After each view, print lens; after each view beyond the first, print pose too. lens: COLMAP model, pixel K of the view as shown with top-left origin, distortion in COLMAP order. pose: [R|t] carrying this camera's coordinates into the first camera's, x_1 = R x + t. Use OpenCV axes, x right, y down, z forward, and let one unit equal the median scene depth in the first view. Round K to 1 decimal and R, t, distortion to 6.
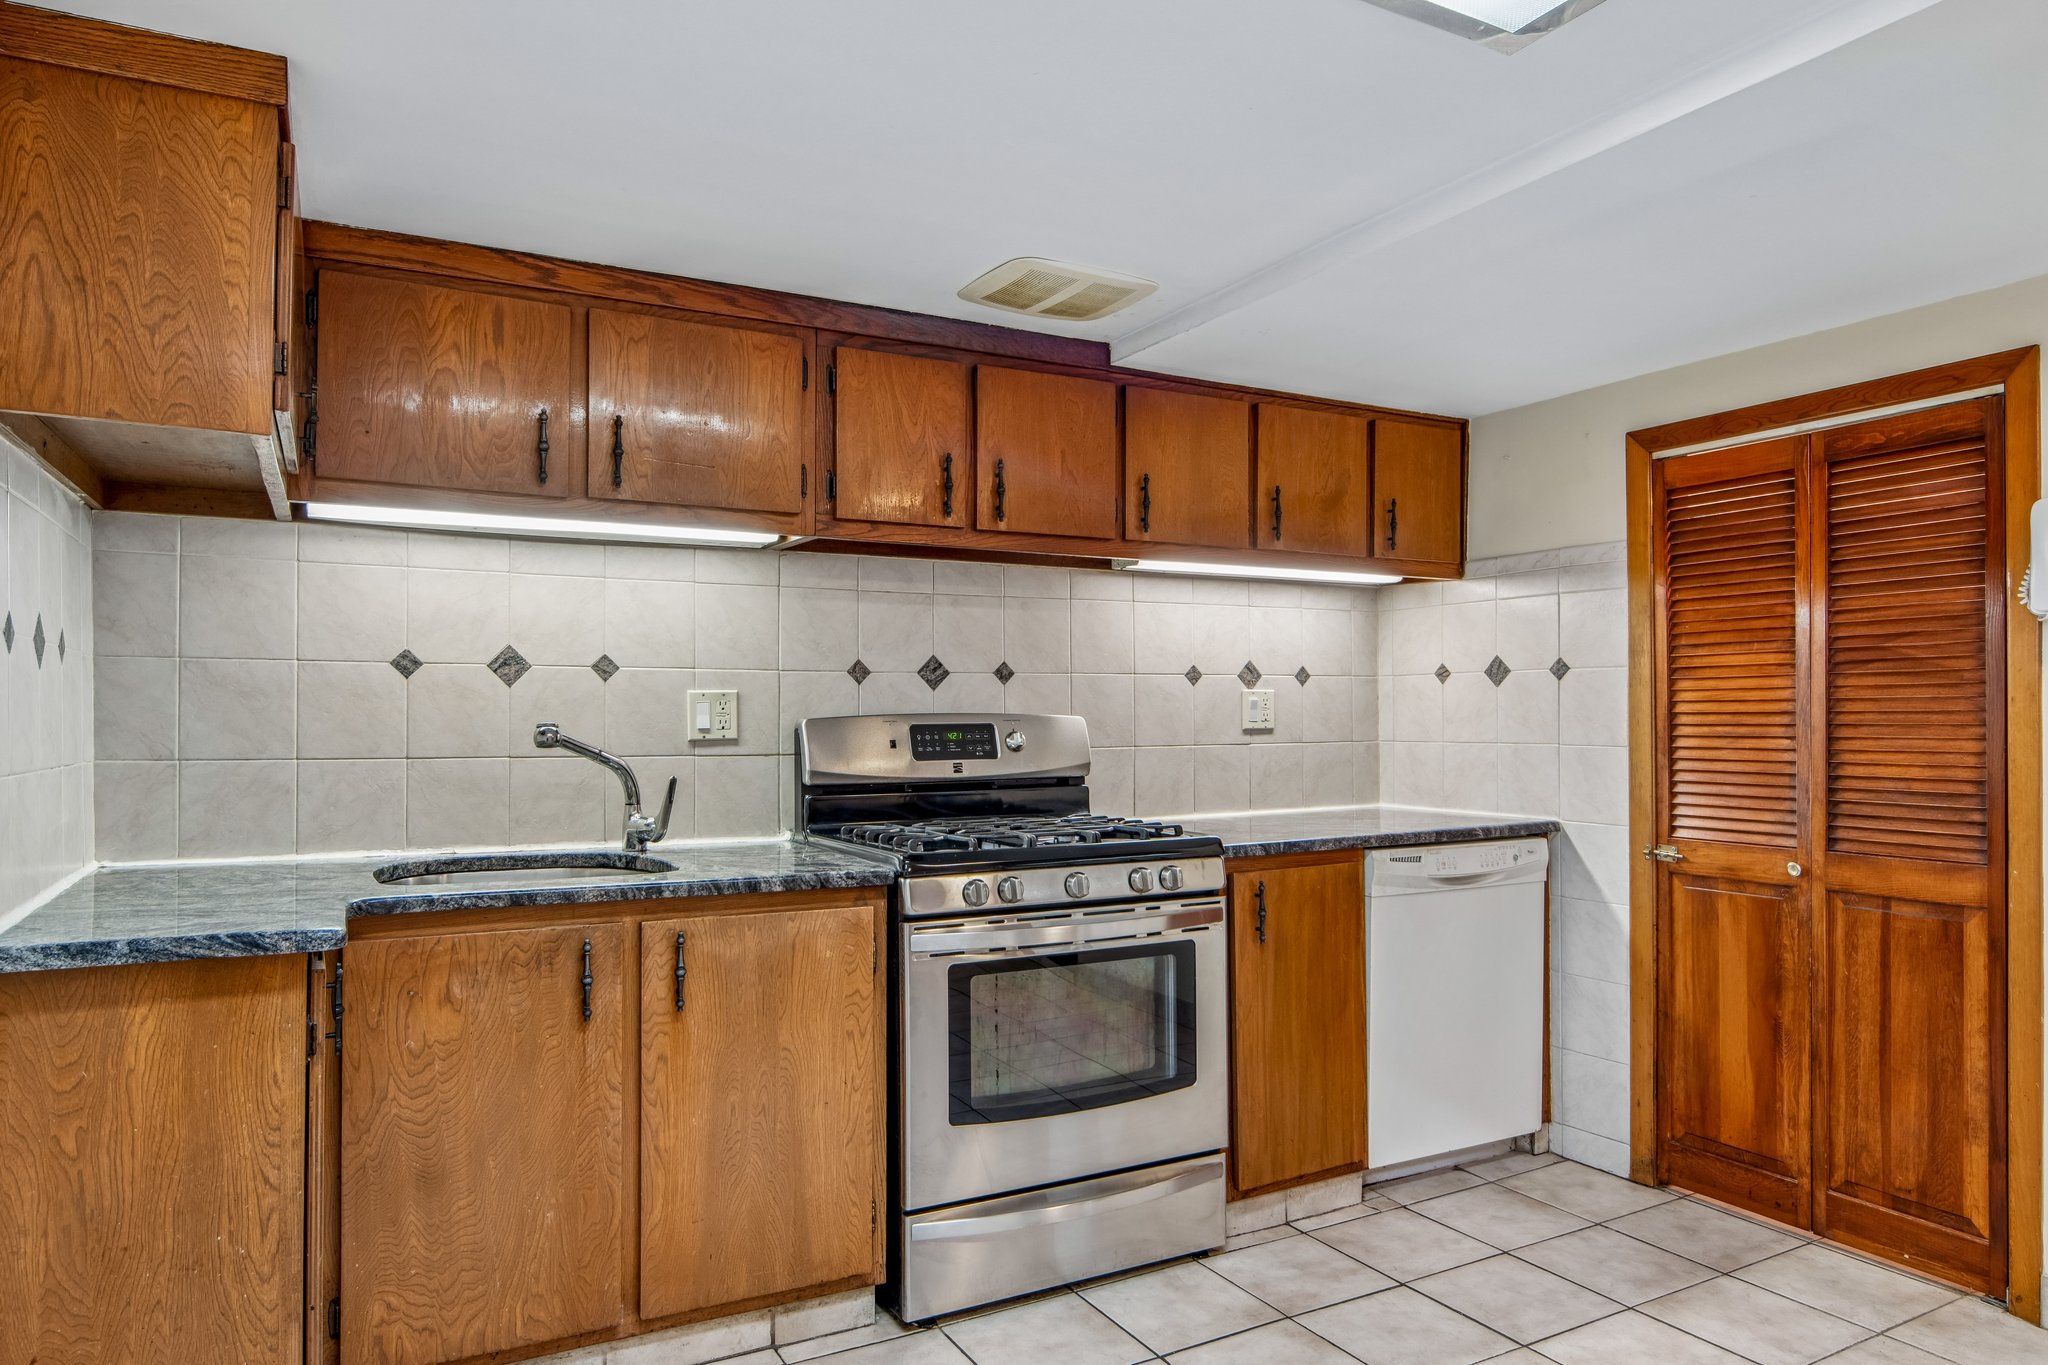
lens RADIAL K [[1280.2, 0, 1025.6], [0, 1280.2, 693.6], [0, 0, 1]] dist [-0.010129, 0.003248]
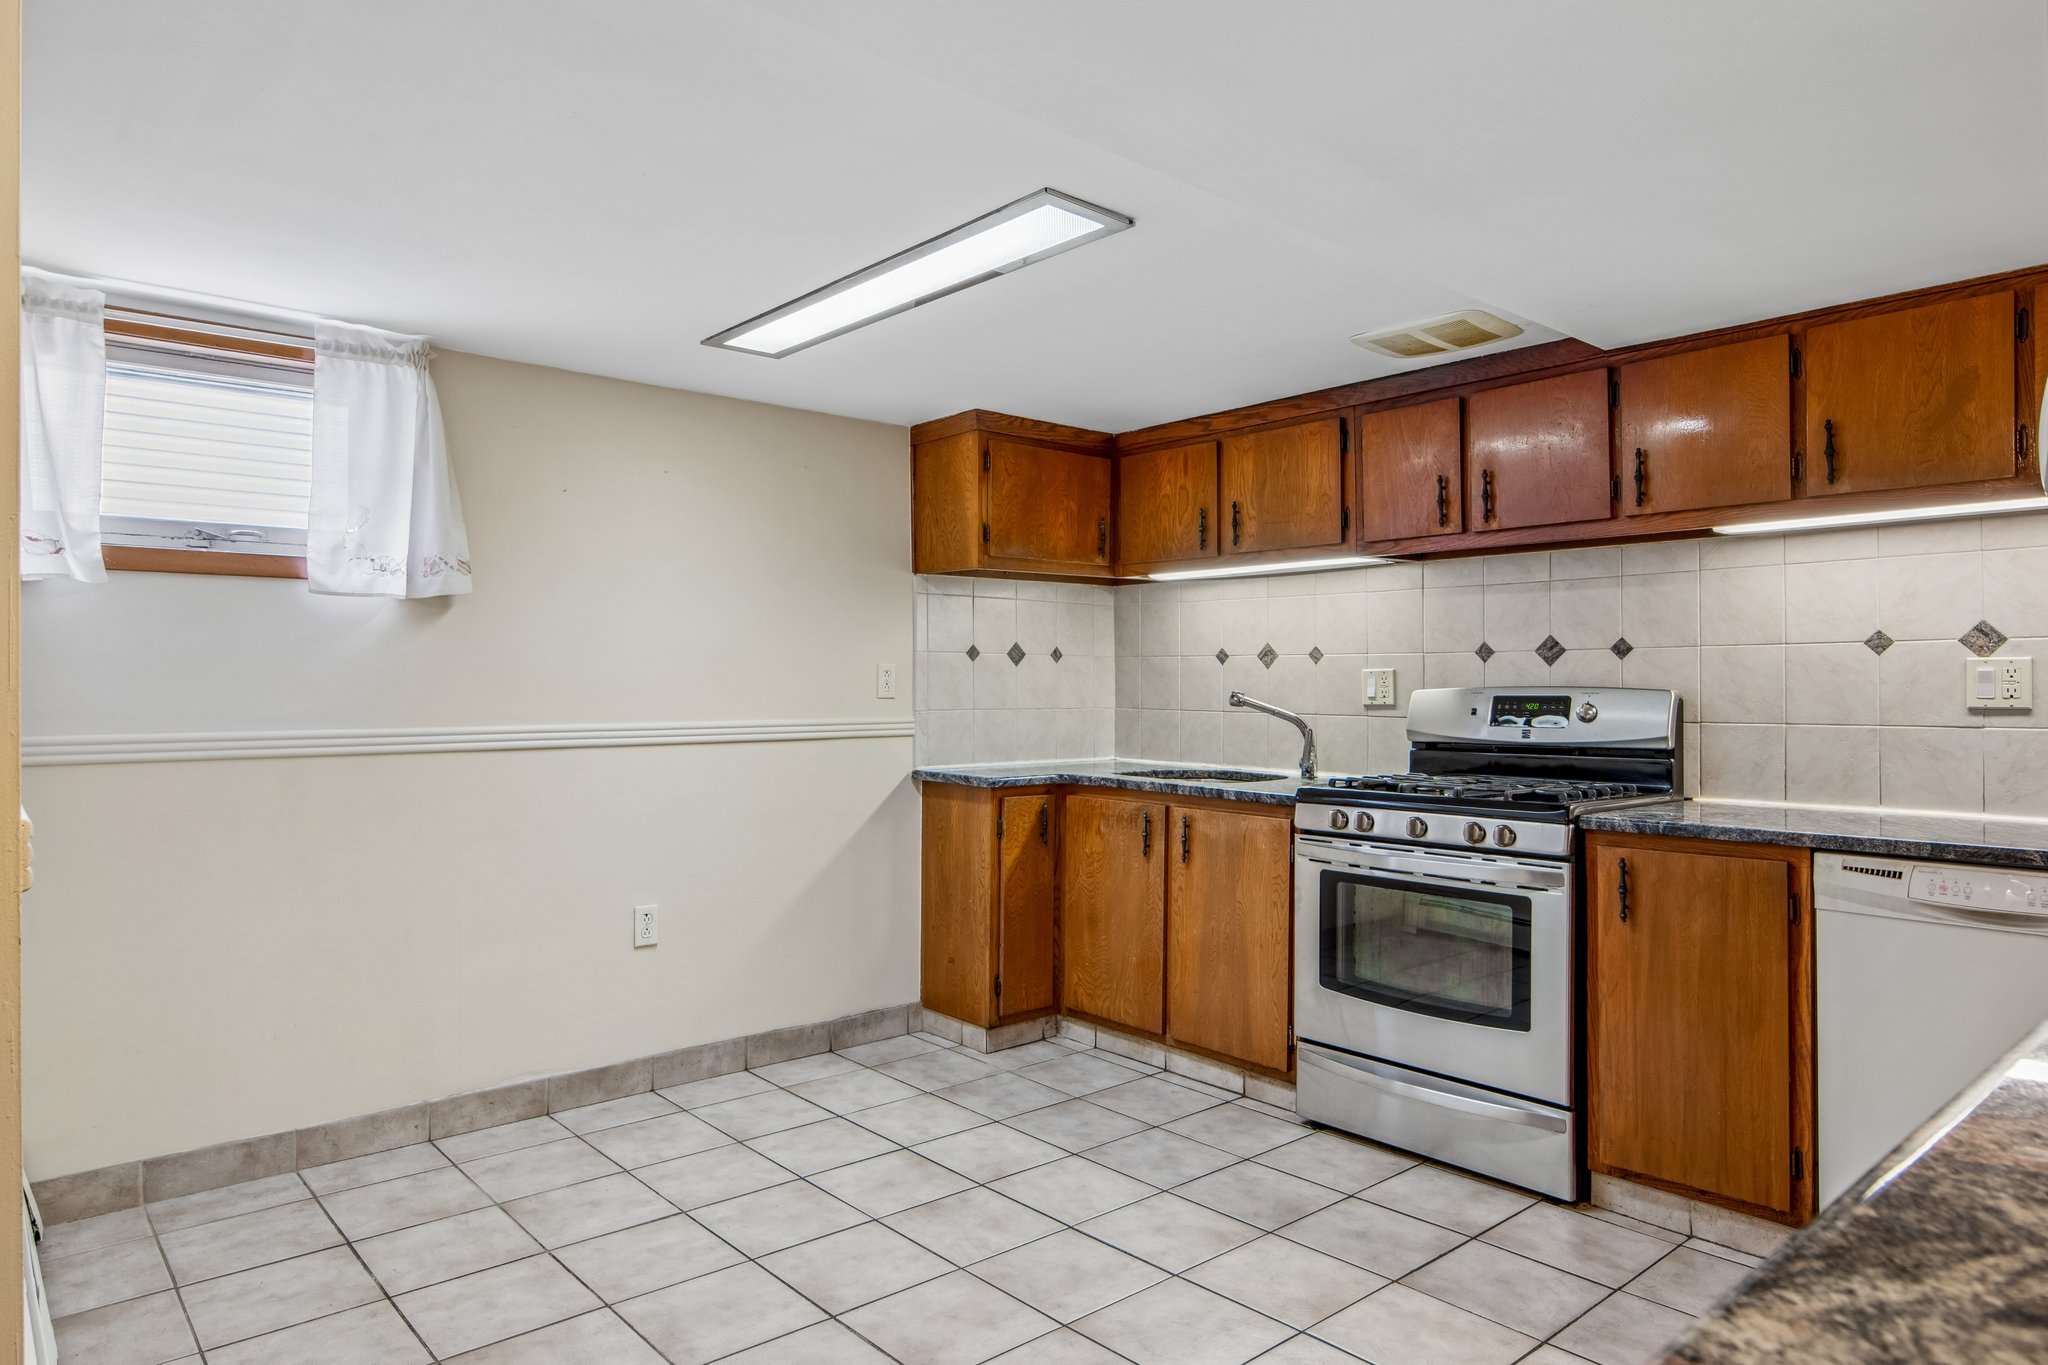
lens RADIAL K [[1257.8, 0, 1018.4], [0, 1257.8, 658.6], [0, 0, 1]] dist [-0.009139, 0.002716]
pose [[0.216970, -0.018689, -0.975999, 1.040849], [0.012297, 0.999790, -0.016411, 0.003615], [0.976101, -0.008441, 0.217154, 0.343216]]
